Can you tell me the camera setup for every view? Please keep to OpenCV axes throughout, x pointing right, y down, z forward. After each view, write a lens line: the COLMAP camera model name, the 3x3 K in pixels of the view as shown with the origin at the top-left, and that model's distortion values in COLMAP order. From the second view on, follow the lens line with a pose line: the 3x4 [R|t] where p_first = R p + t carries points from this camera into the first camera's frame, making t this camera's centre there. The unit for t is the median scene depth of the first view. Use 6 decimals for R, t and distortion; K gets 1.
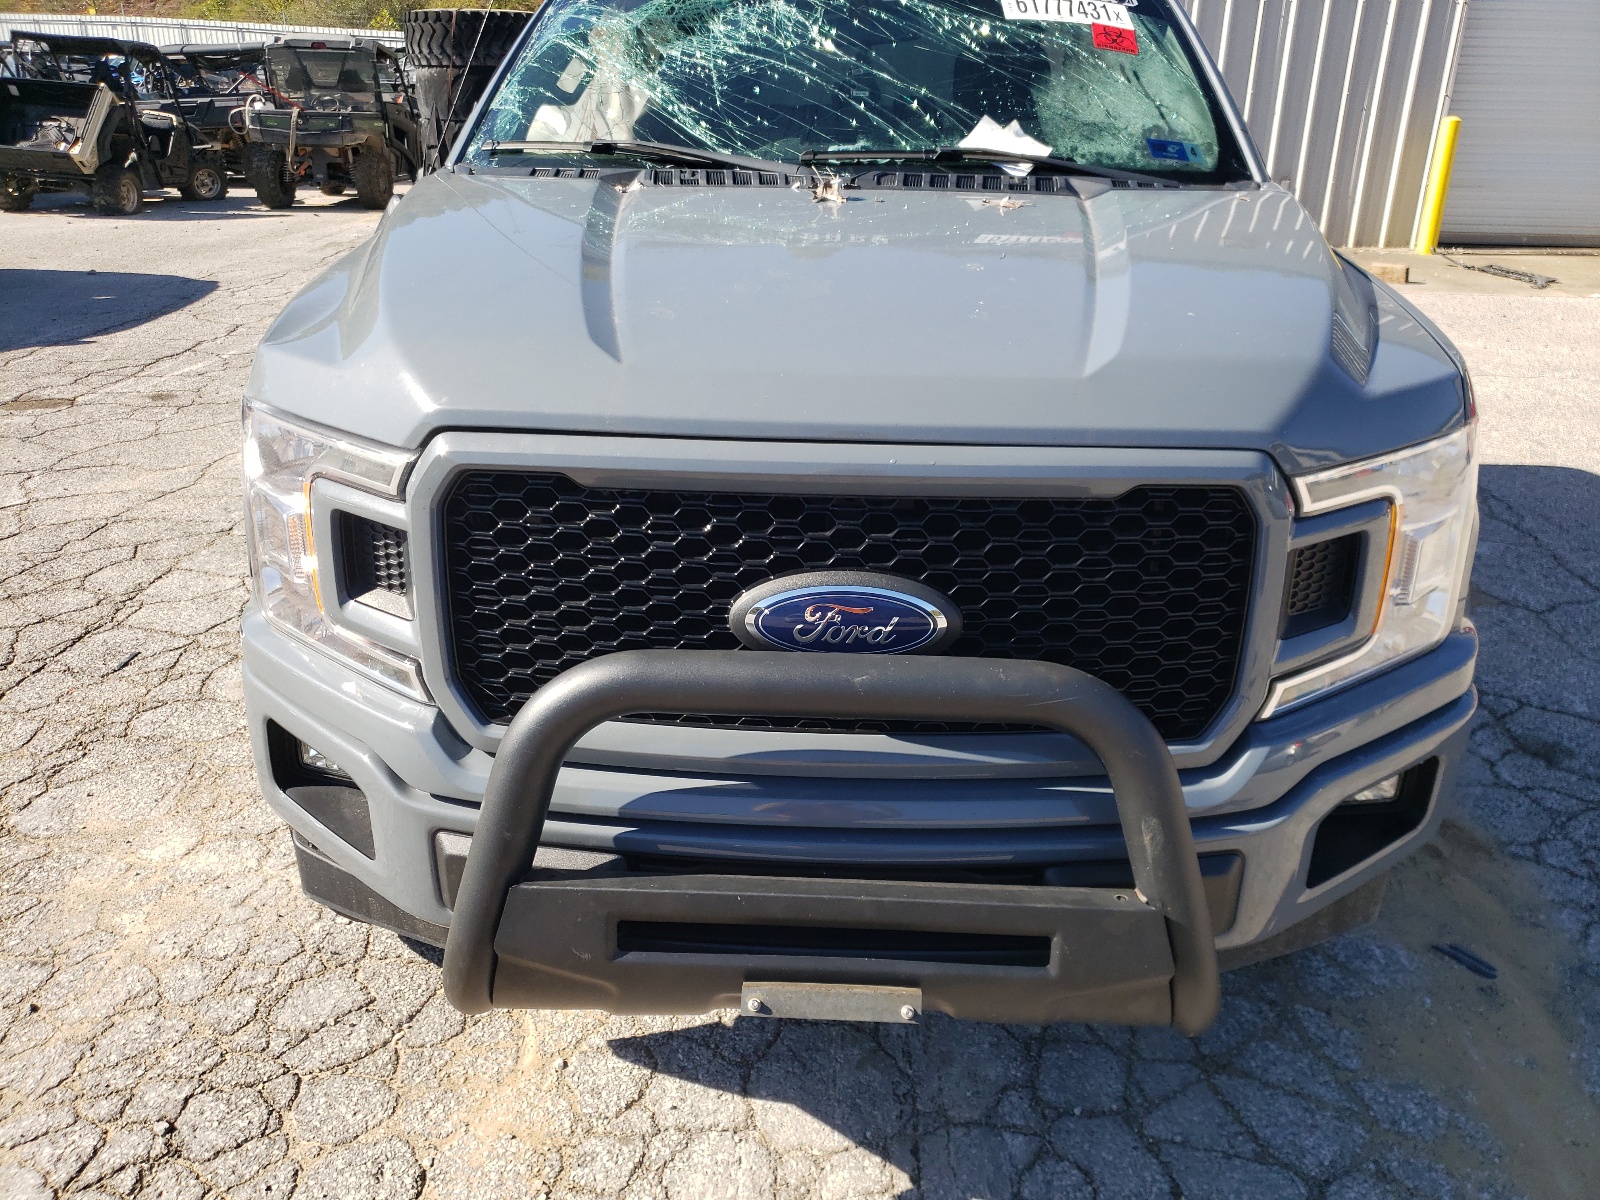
lens RADIAL K [[1255.0, 0, 805.5], [0, 1255.0, 533.2], [0, 0, 1]] dist [0.013880, 0.002586]
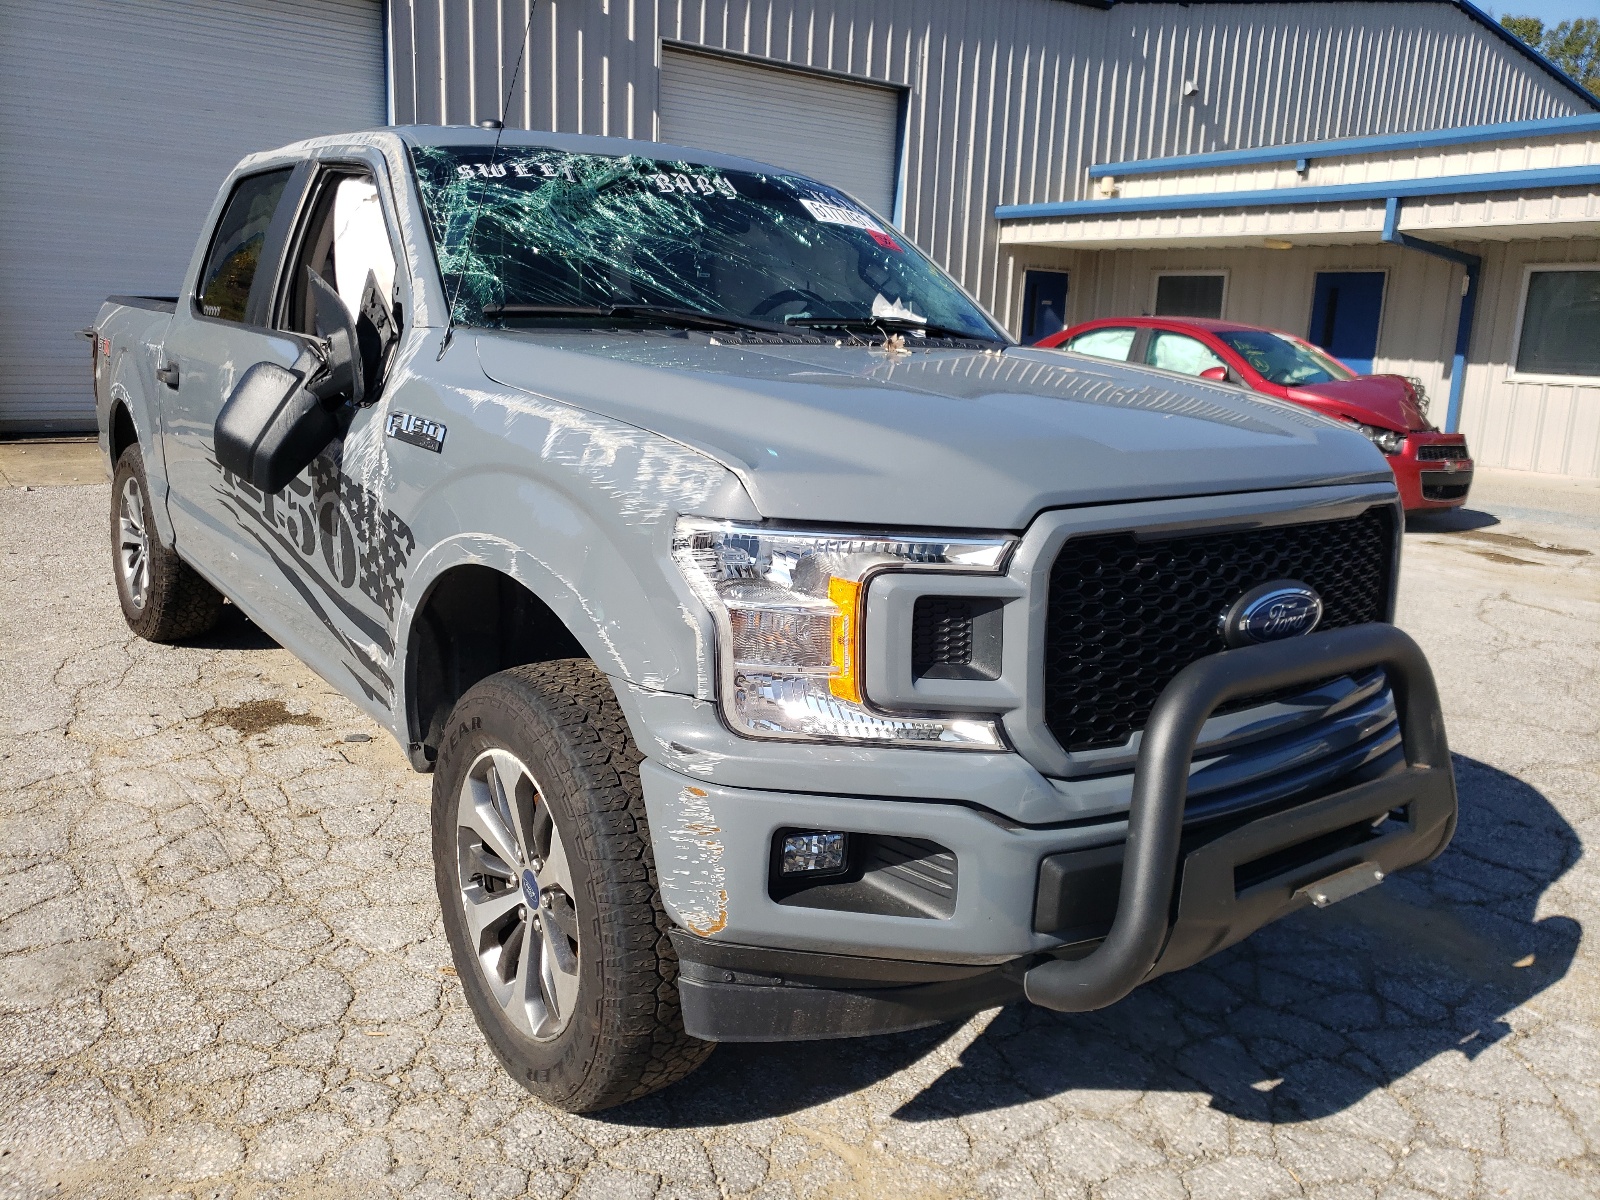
lens RADIAL K [[1218.6, 0, 758.6], [0, 1218.6, 563.9], [0, 0, 1]] dist [0.002918, 0.014598]
pose [[0.796223, -0.097671, 0.597067, -0.869106], [0.181336, 0.980038, -0.081504, 0.012811], [-0.577187, 0.173165, 0.798040, 0.171012]]
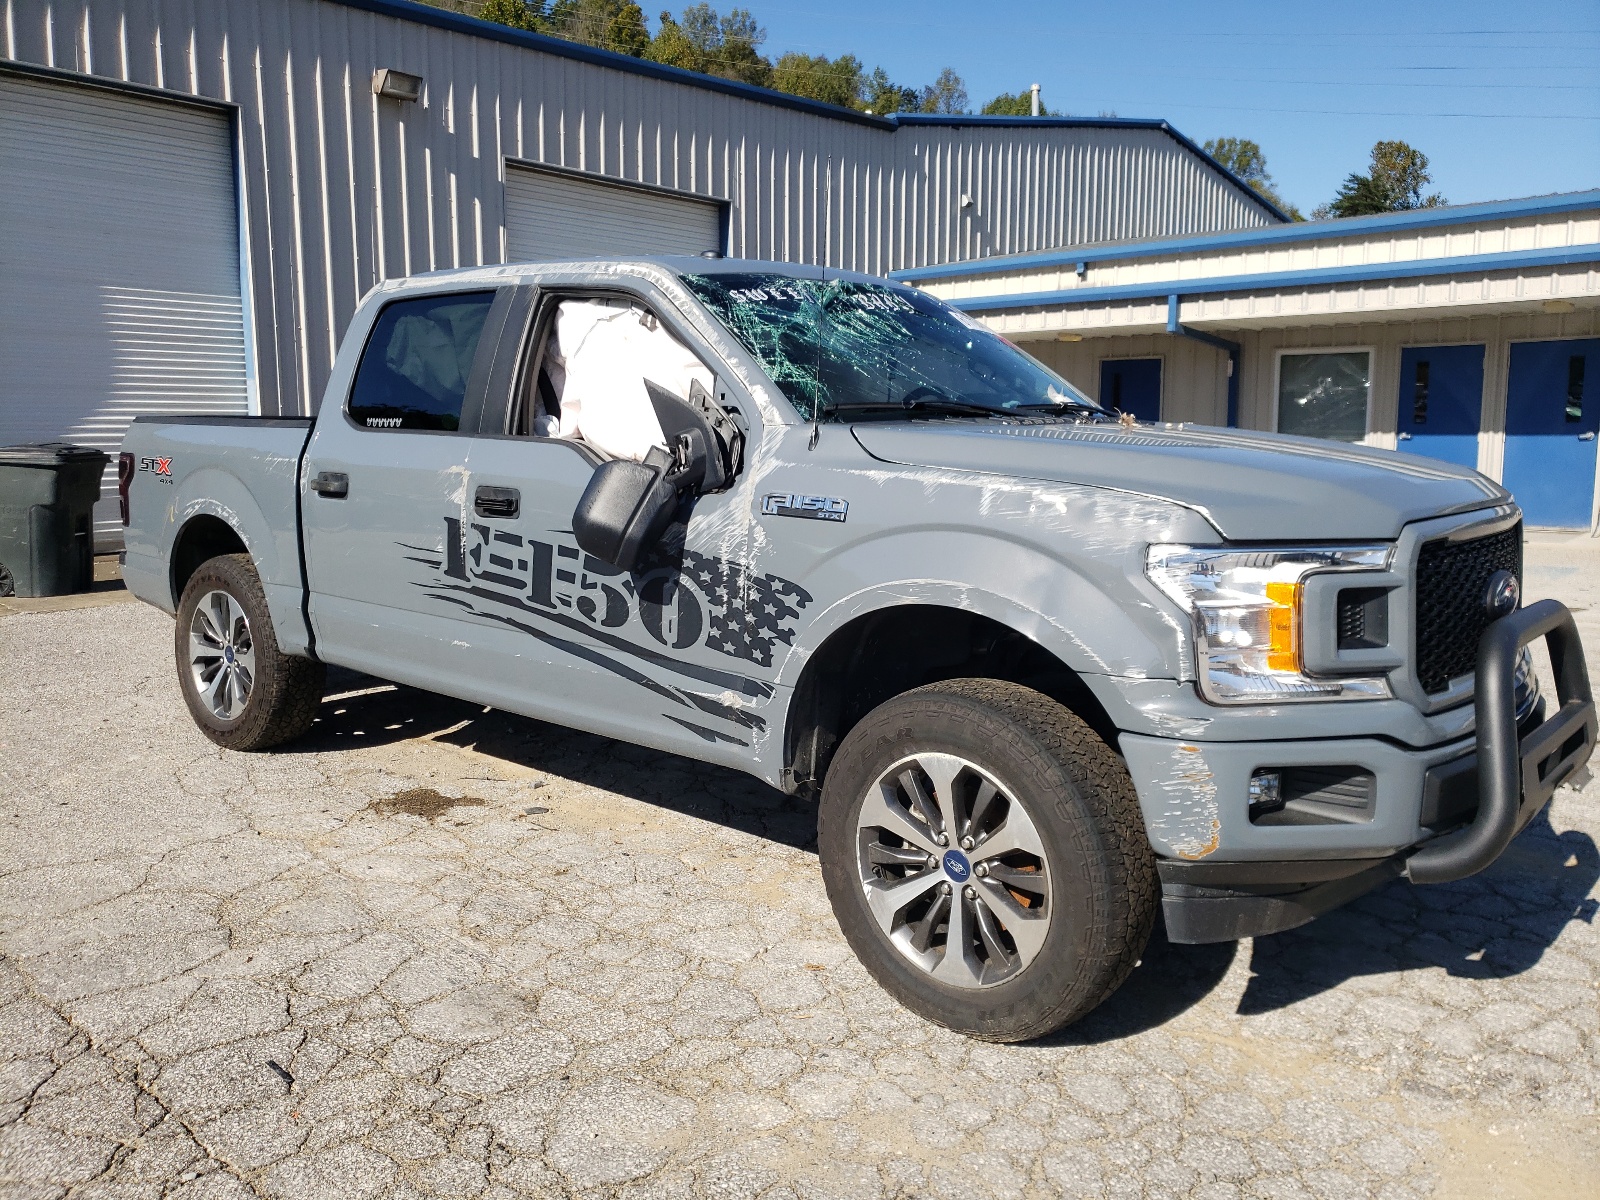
lens RADIAL K [[1229.2, 0, 740.3], [0, 1229.2, 575.1], [0, 0, 1]] dist [0.058233, -0.098517]
pose [[0.653728, -0.100181, 0.750069, -1.560989], [0.269467, 0.957043, -0.107030, -0.054845], [-0.707126, 0.272087, 0.652641, 0.401969]]
